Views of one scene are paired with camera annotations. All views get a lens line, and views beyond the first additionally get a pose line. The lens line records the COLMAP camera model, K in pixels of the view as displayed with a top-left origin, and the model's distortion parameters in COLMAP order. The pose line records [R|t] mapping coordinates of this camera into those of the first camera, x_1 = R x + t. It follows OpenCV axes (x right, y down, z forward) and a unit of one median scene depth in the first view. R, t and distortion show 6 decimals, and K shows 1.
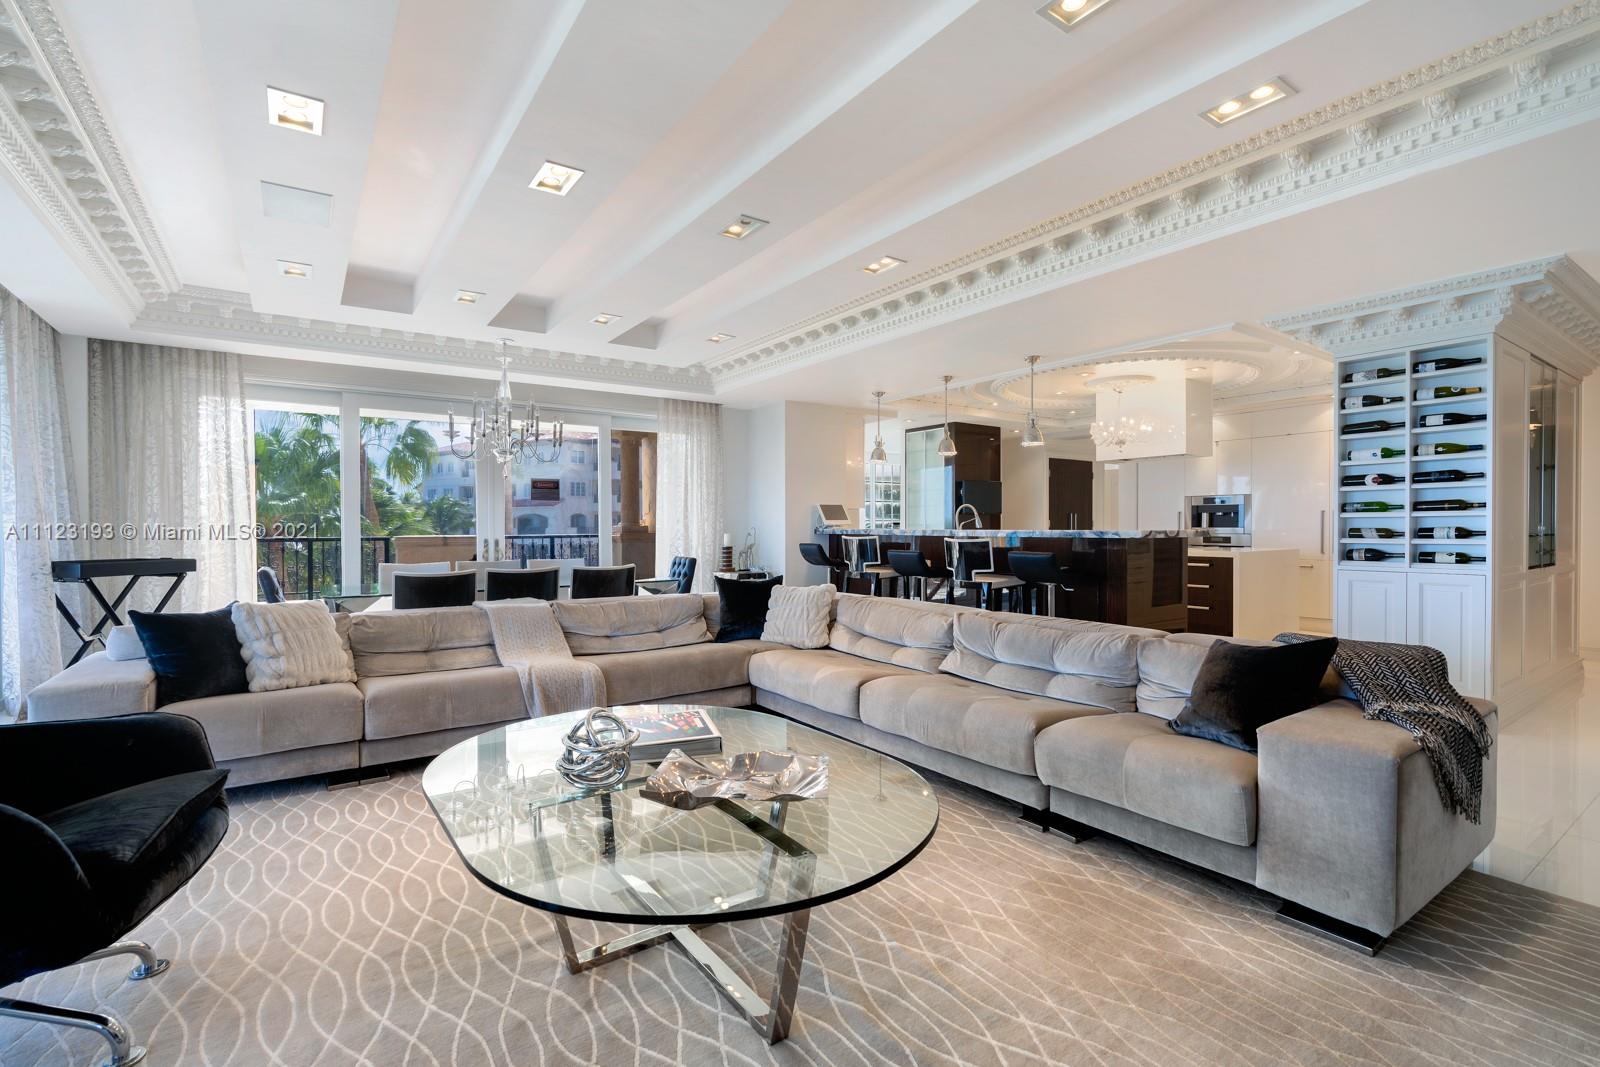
lens RADIAL K [[726.2, 0, 798.4], [0, 726.2, 533.3], [0, 0, 1]] dist [-0.008417, 0.004182]
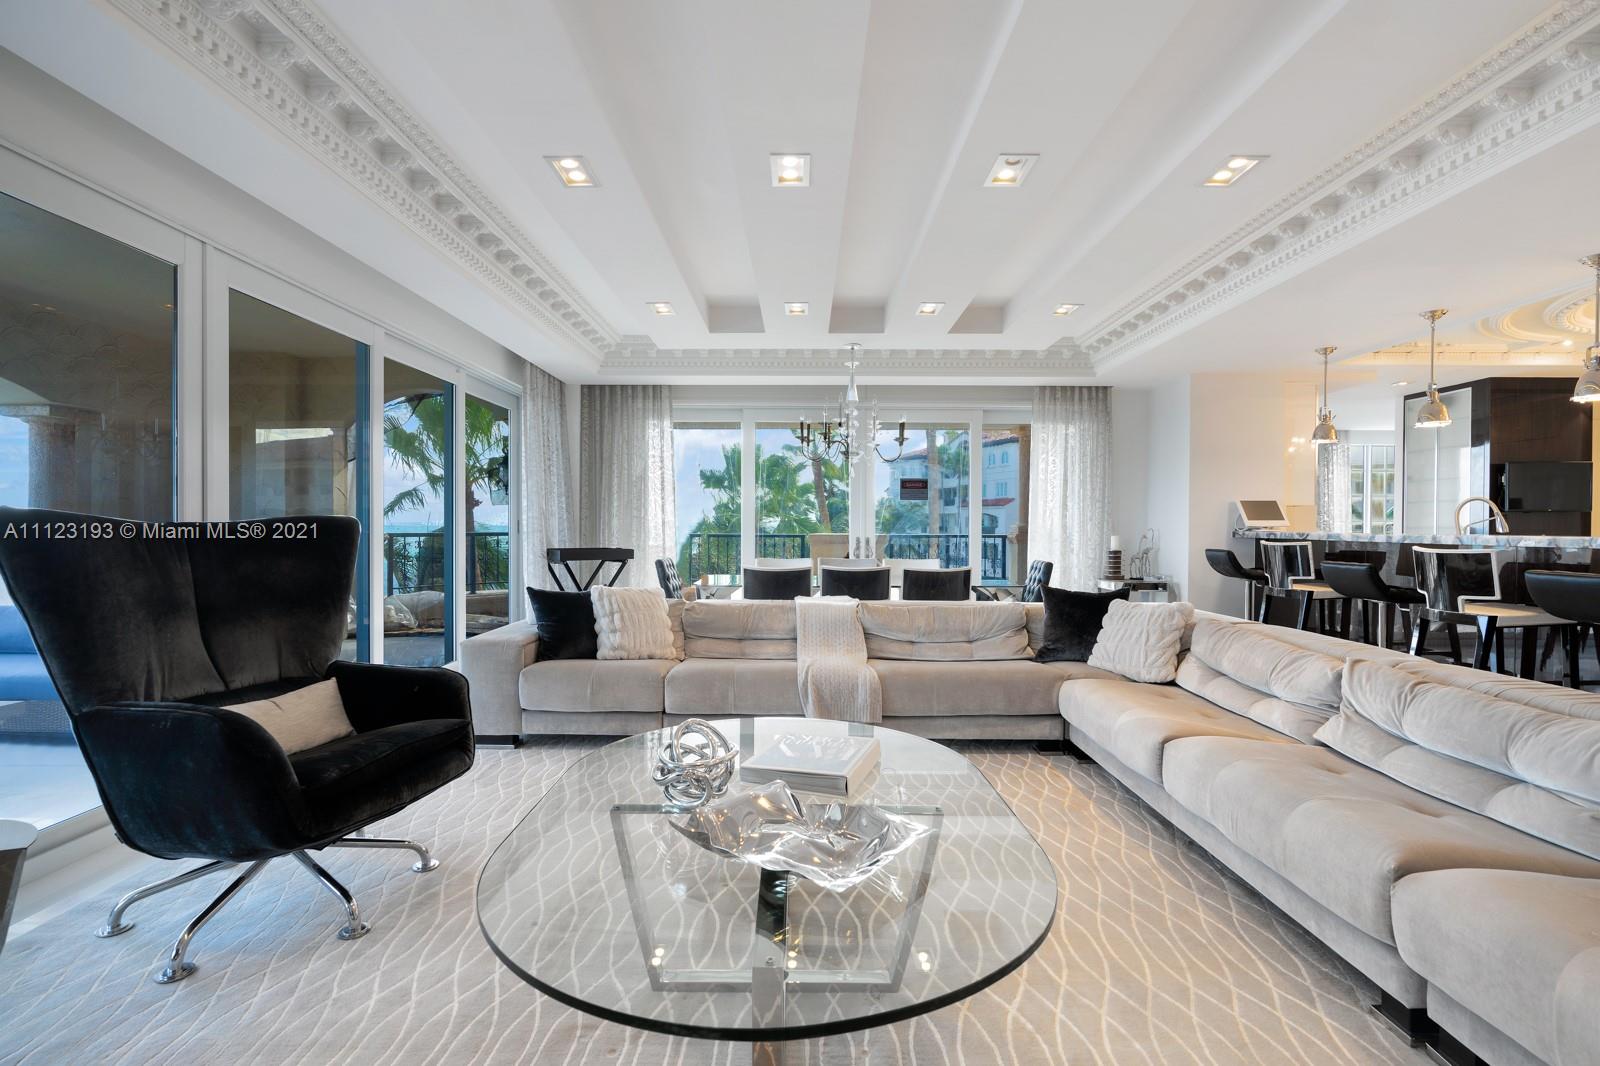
lens RADIAL K [[726.2, 0, 797.7], [0, 726.2, 530.0], [0, 0, 1]] dist [-0.008417, 0.004182]
pose [[0.816064, 0.009827, -0.577878, 0.152282], [-0.012593, 0.999920, -0.000779, -0.001473], [0.577824, 0.007913, 0.816123, 0.129980]]
